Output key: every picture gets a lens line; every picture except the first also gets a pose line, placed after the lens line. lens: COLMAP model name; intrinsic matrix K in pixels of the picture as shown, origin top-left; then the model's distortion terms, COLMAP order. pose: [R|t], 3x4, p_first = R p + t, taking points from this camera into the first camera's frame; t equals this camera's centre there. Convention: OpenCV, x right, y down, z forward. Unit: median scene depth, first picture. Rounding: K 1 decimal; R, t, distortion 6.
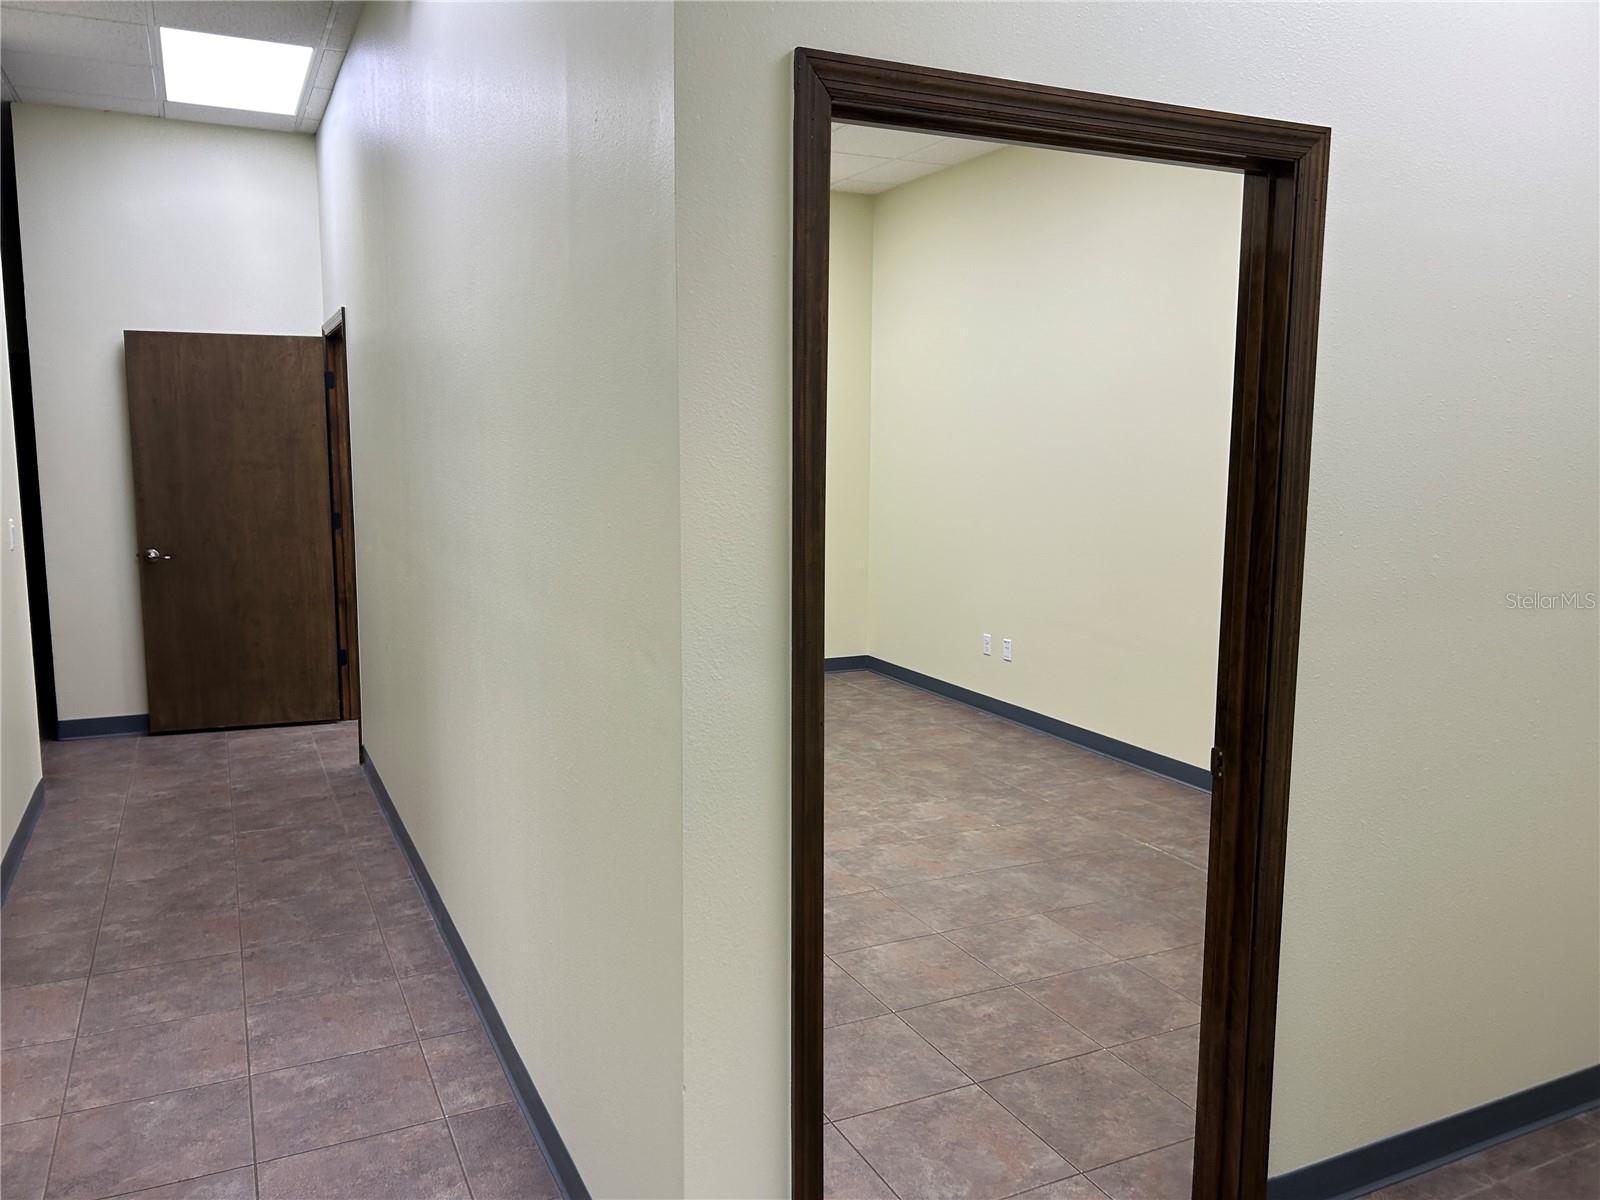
lens RADIAL K [[1217.4, 0, 792.5], [0, 1217.4, 597.5], [0, 0, 1]] dist [0.006814, 0.012263]
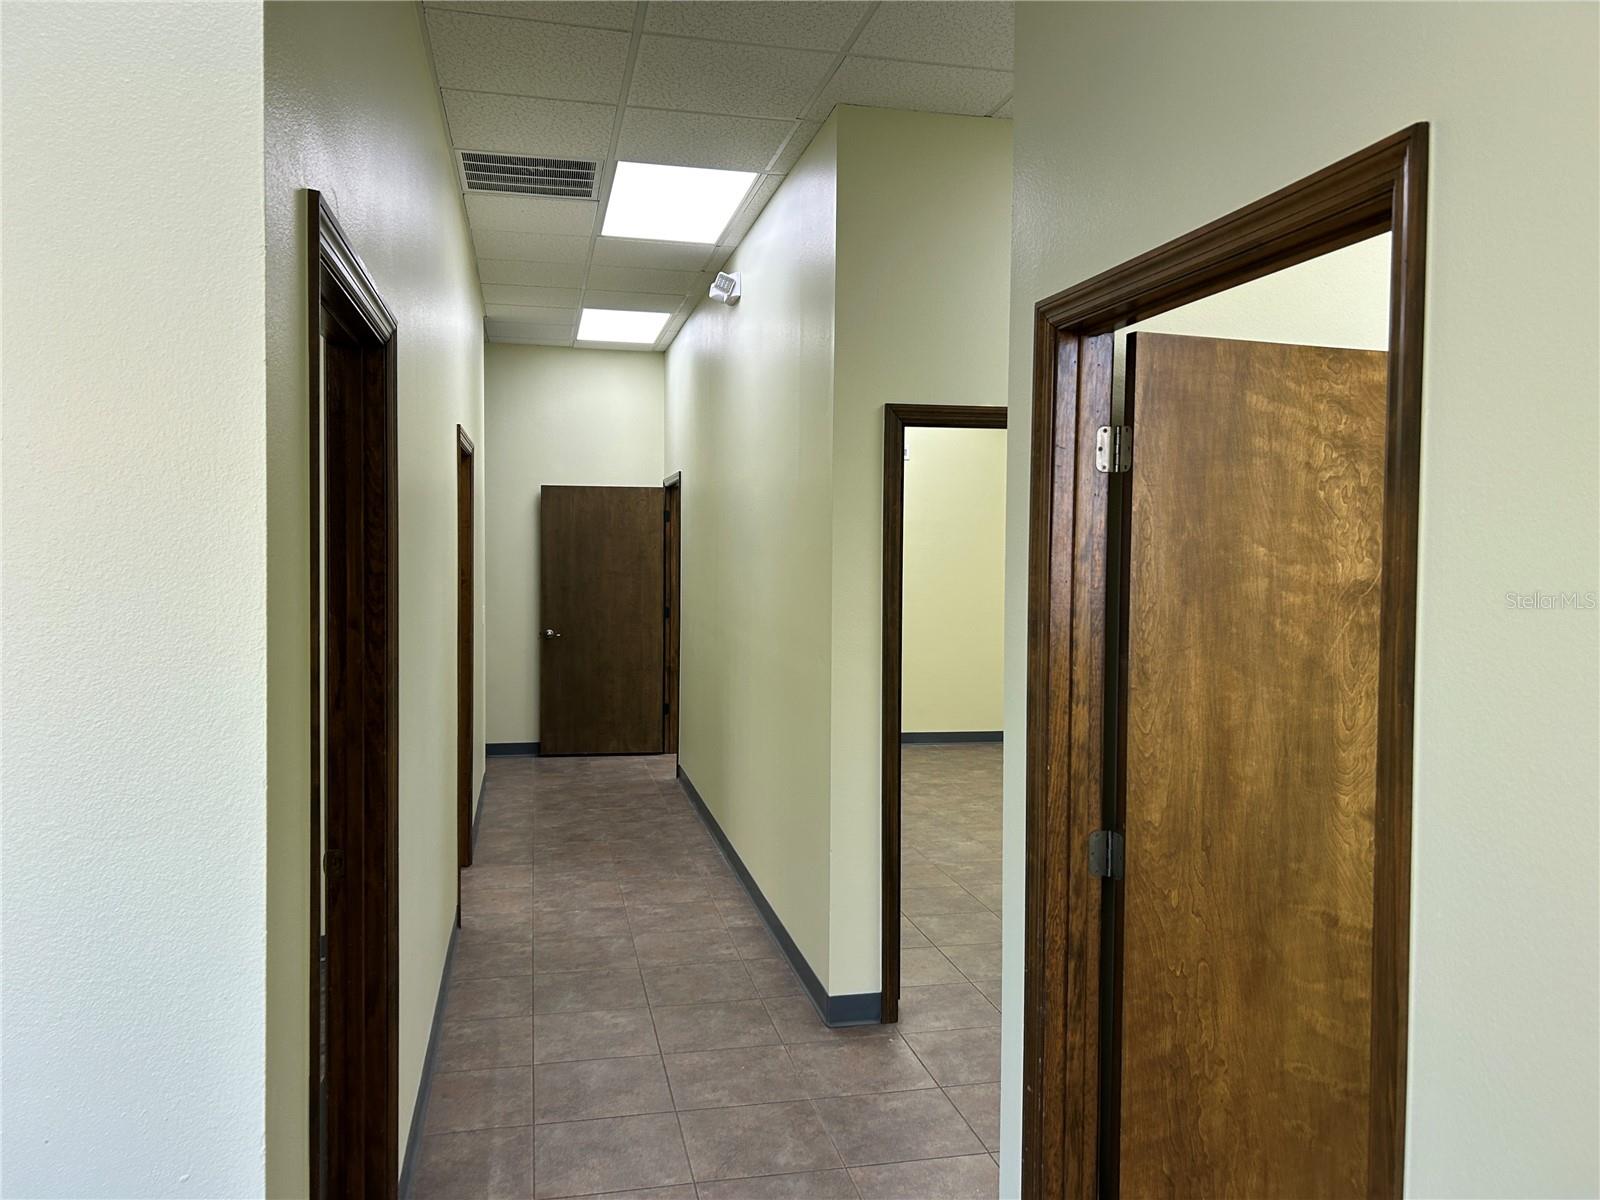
lens RADIAL K [[1217.4, 0, 801.9], [0, 1217.4, 598.9], [0, 0, 1]] dist [0.006814, 0.012263]
pose [[0.974172, 0.013766, -0.225388, 0.125676], [-0.034209, 0.995617, -0.087047, 0.048266], [0.223202, 0.092509, 0.970373, -0.431152]]
